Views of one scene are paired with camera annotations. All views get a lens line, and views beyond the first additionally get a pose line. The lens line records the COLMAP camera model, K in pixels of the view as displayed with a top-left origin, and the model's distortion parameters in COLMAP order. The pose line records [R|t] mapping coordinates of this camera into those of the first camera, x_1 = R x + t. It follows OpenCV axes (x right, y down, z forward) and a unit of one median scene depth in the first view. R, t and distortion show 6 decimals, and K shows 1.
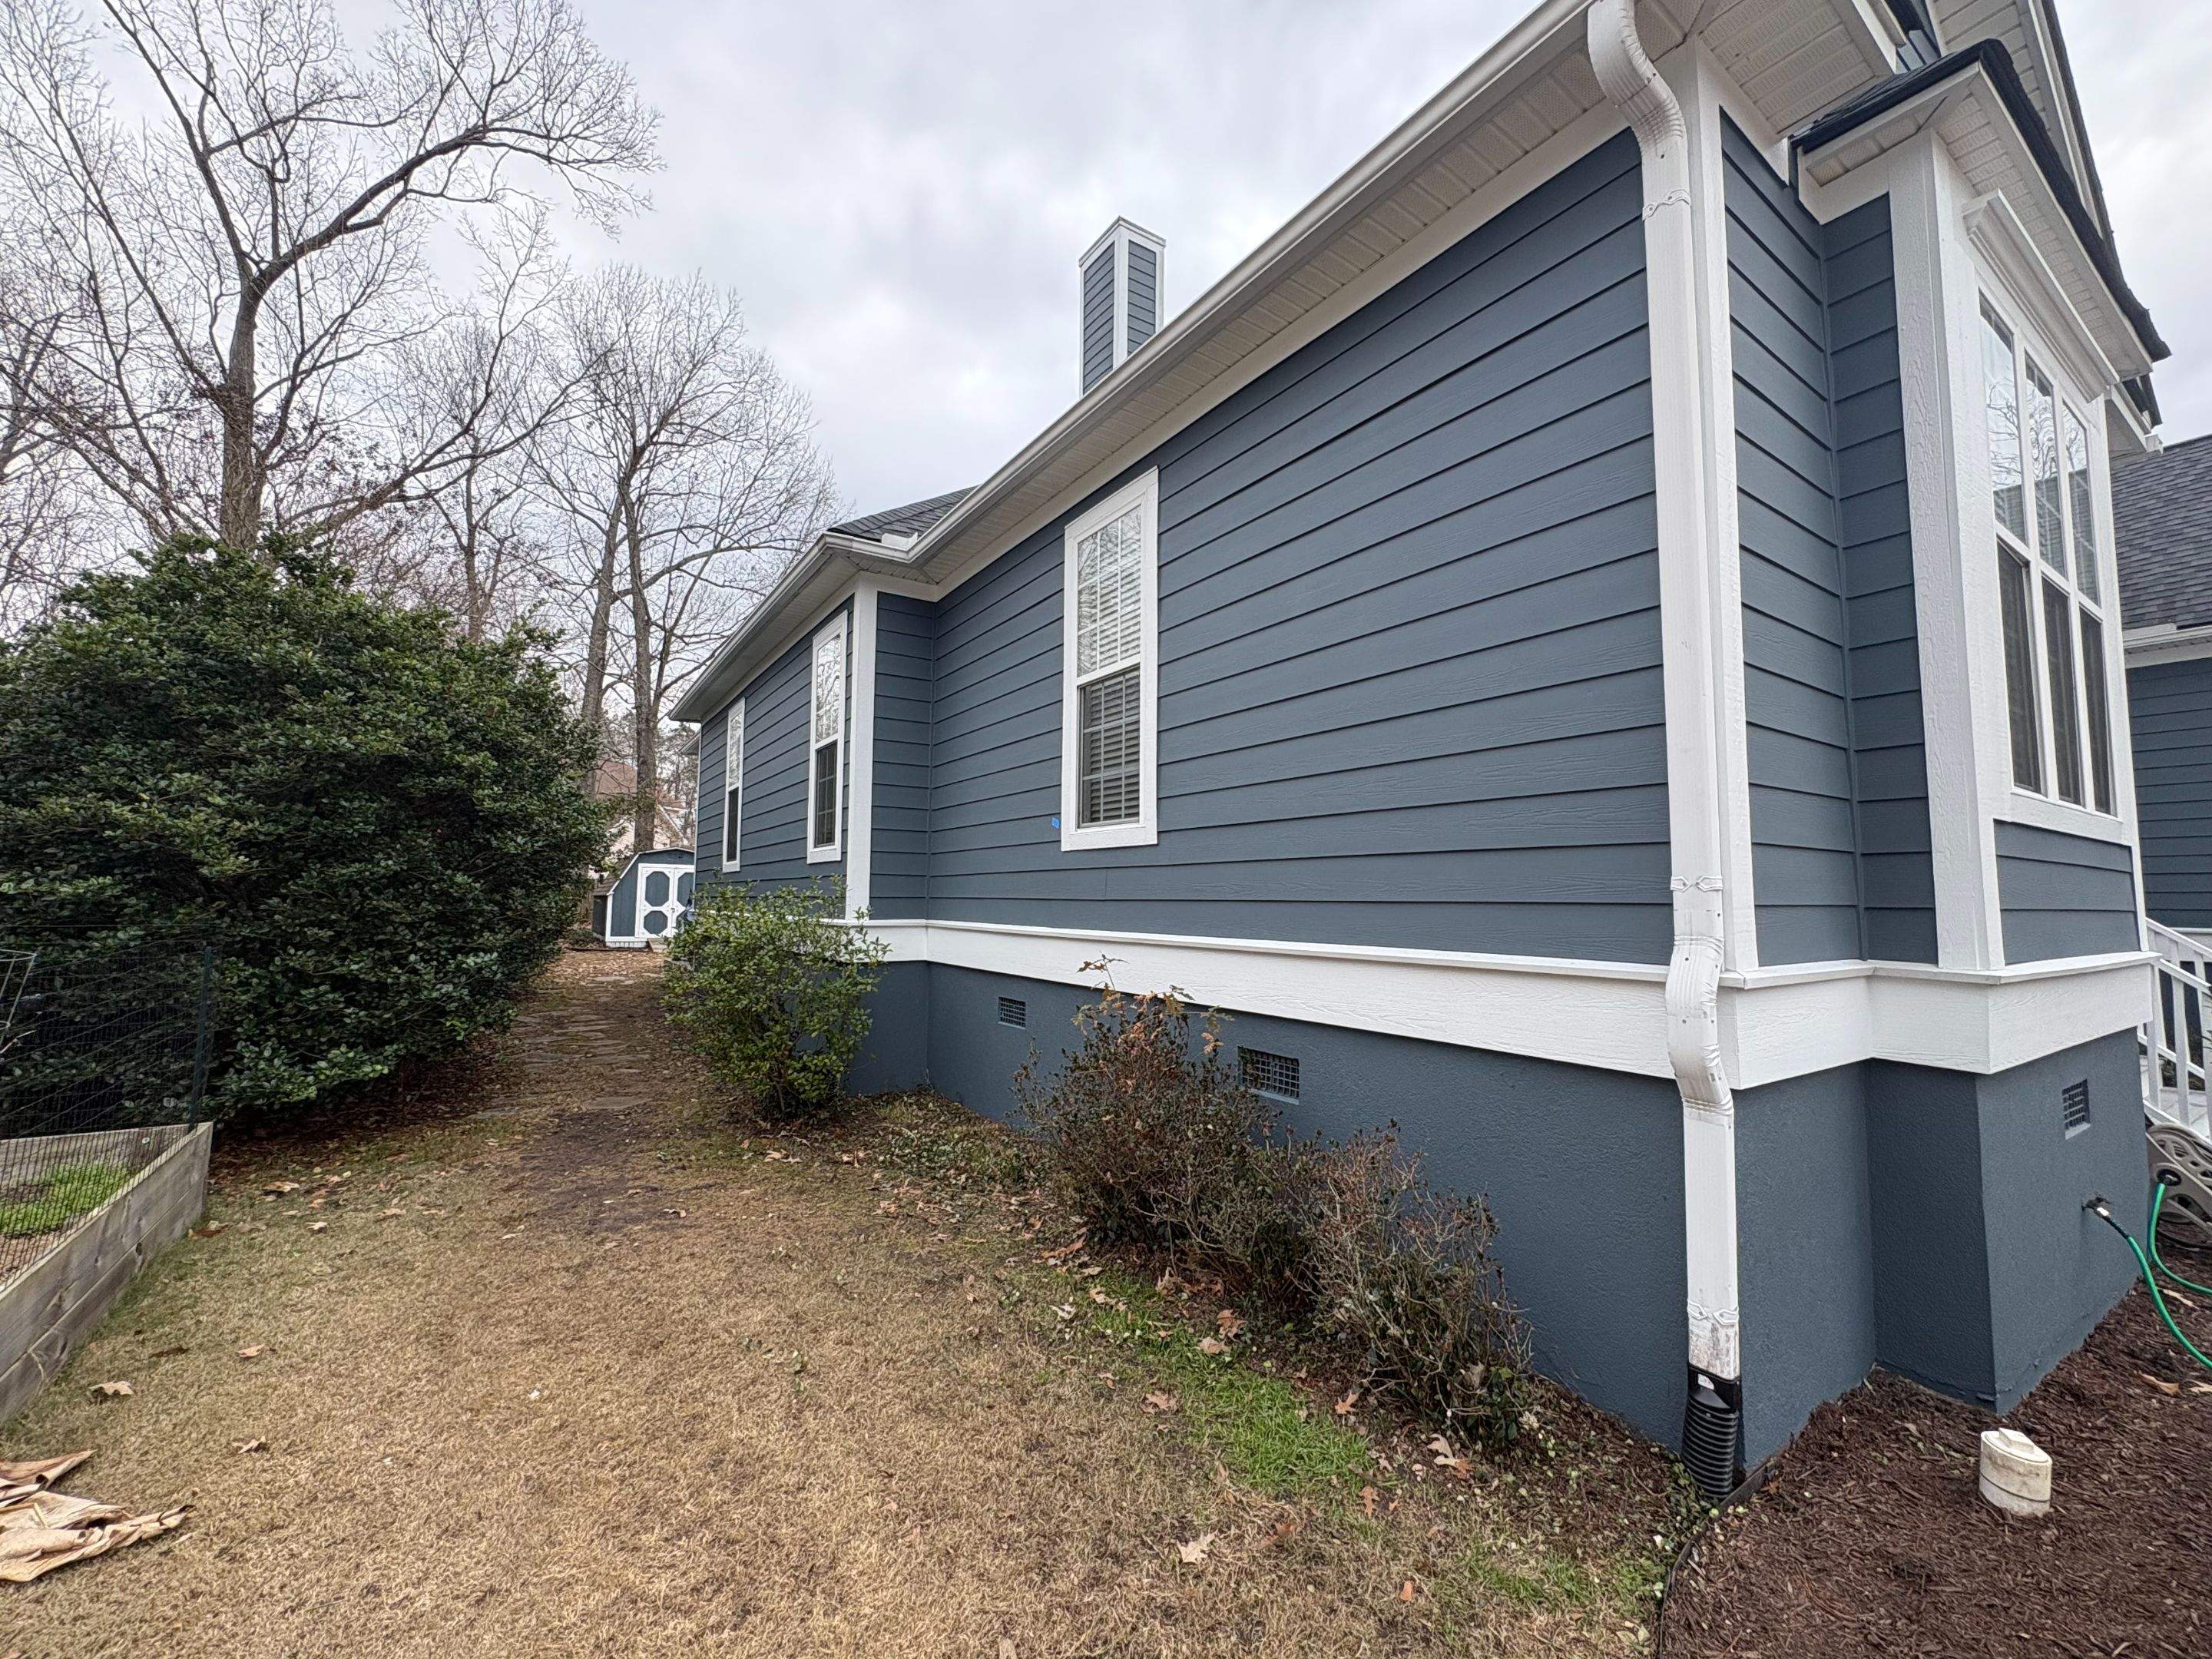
lens RADIAL K [[893.2, 0, 1111.5], [0, 893.2, 831.9], [0, 0, 1]] dist [0.000218, 0.000253]
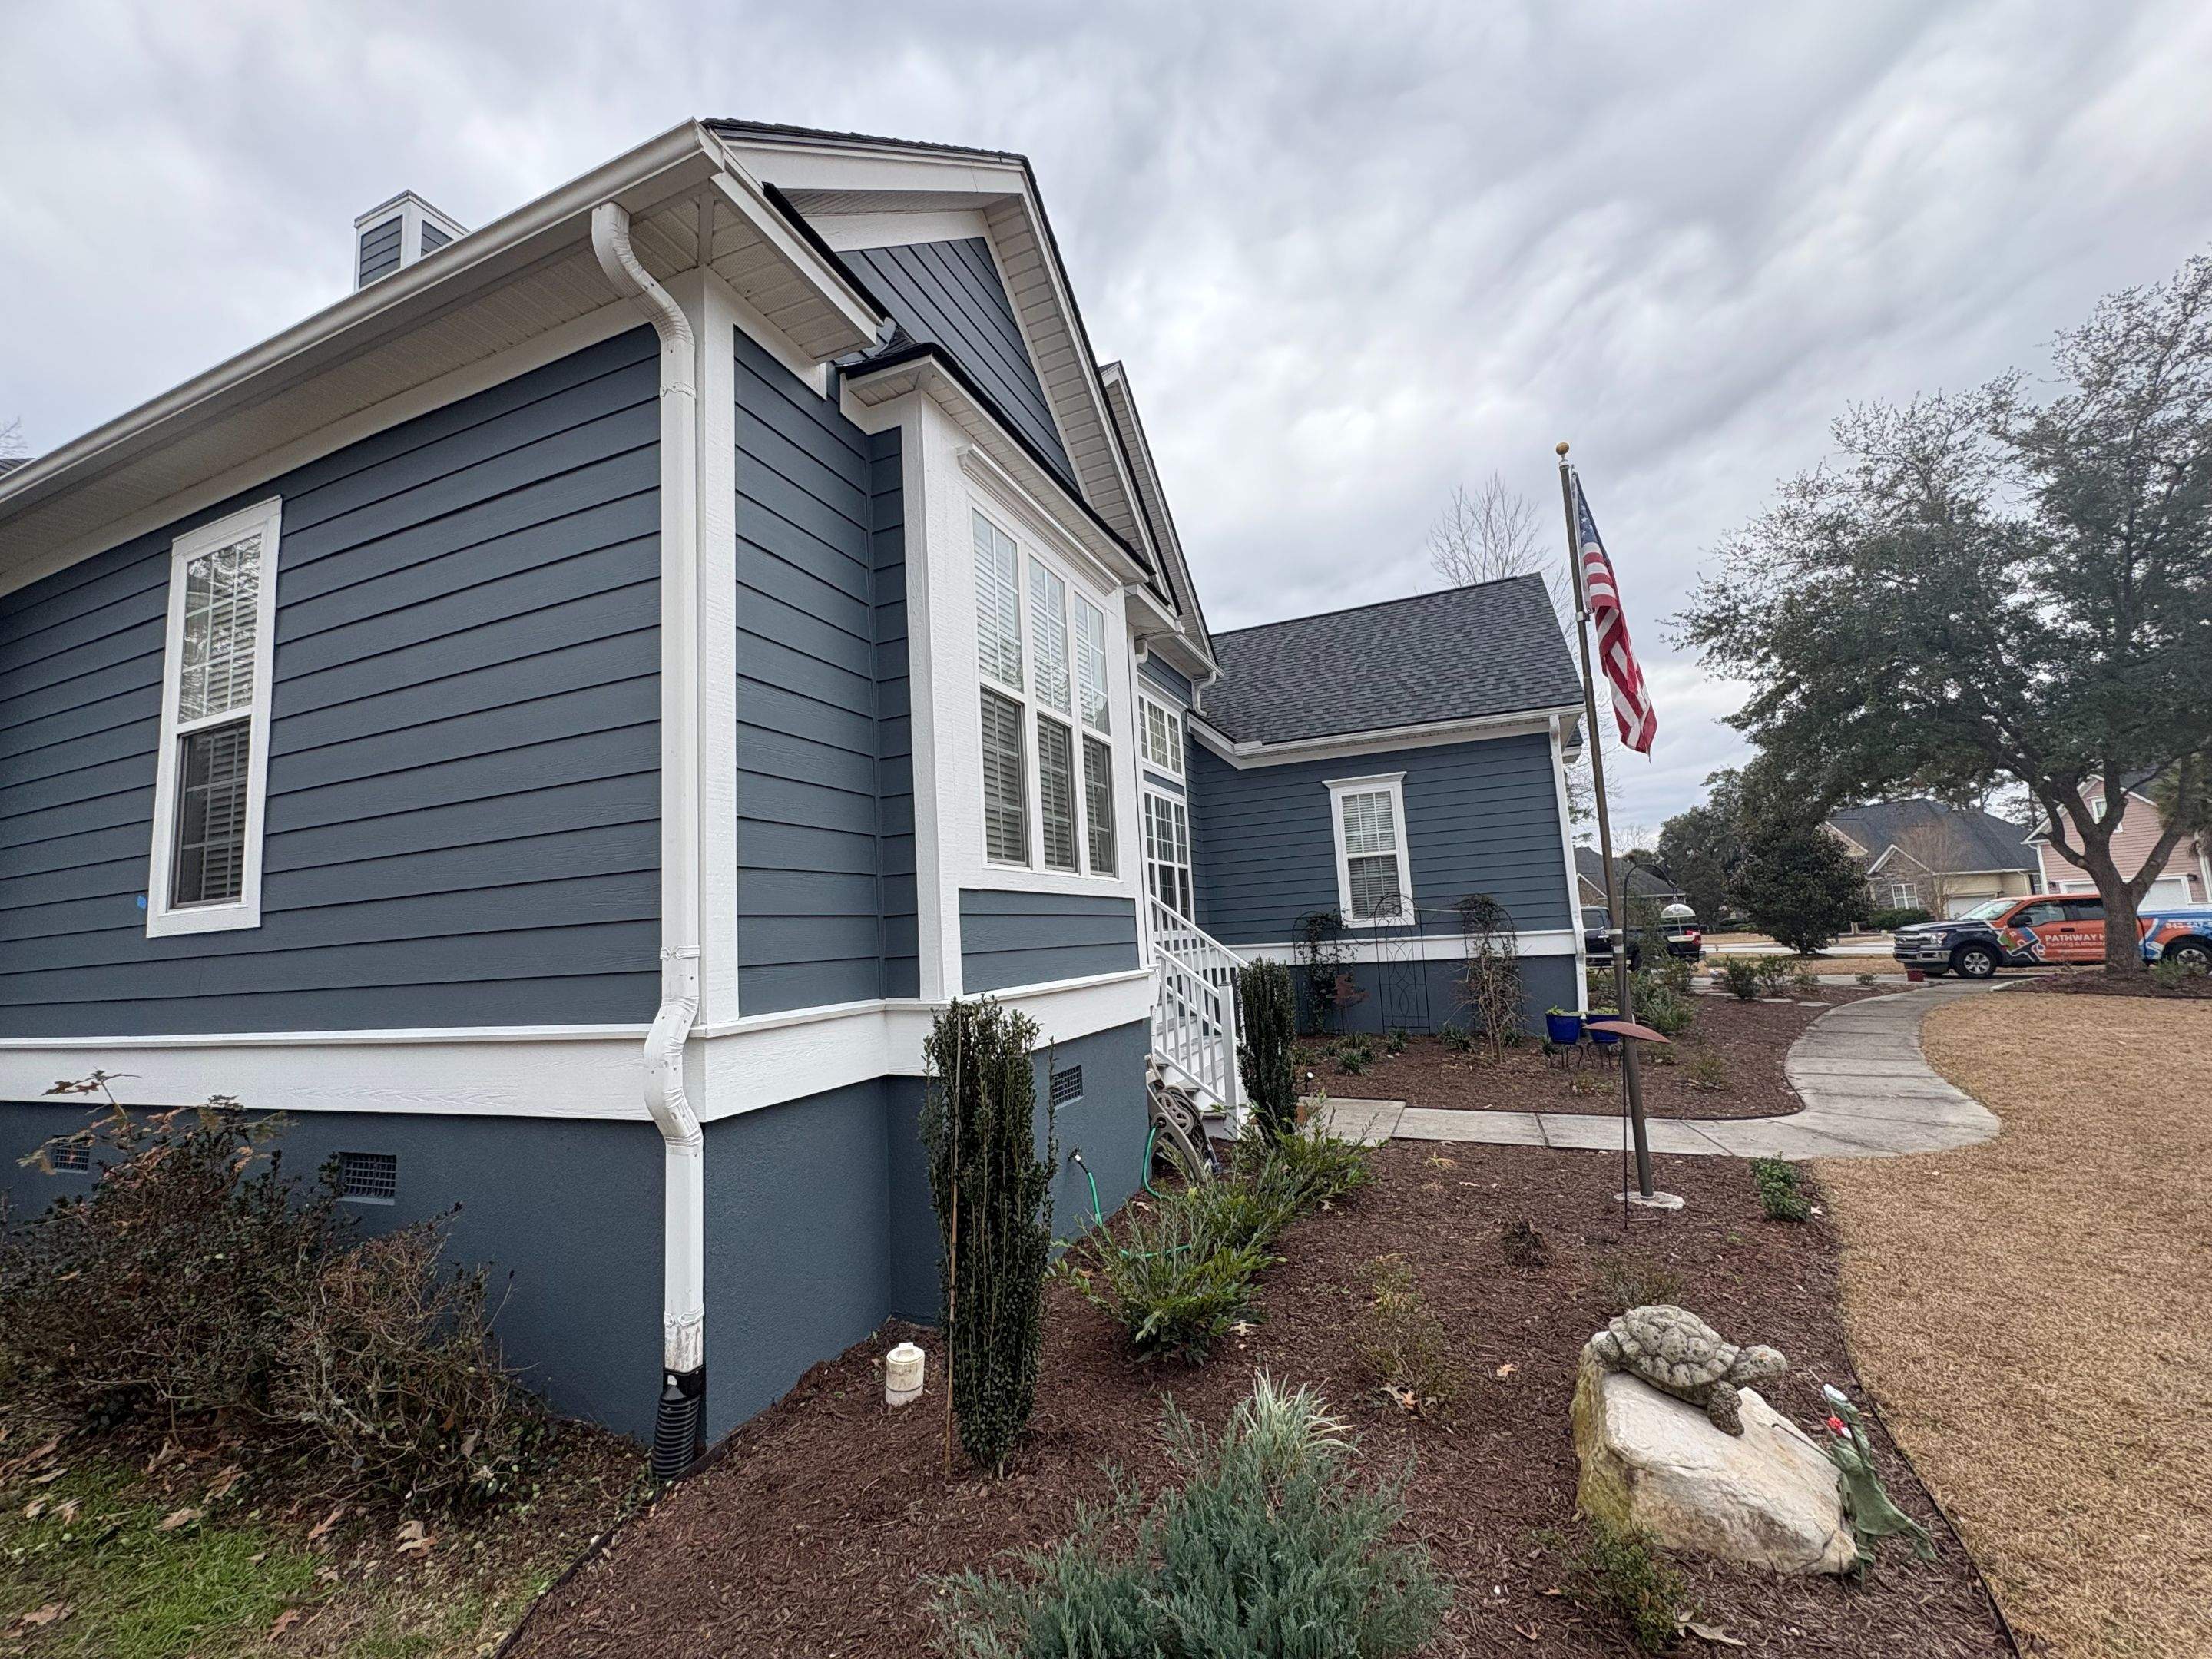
lens RADIAL K [[893.2, 0, 1111.5], [0, 893.2, 831.9], [0, 0, 1]] dist [0.000218, 0.000253]
pose [[0.830565, 0.009808, 0.556835, 0.382228], [0.022363, 0.998451, -0.050942, -0.024054], [-0.556472, 0.054763, 0.829060, -0.263205]]
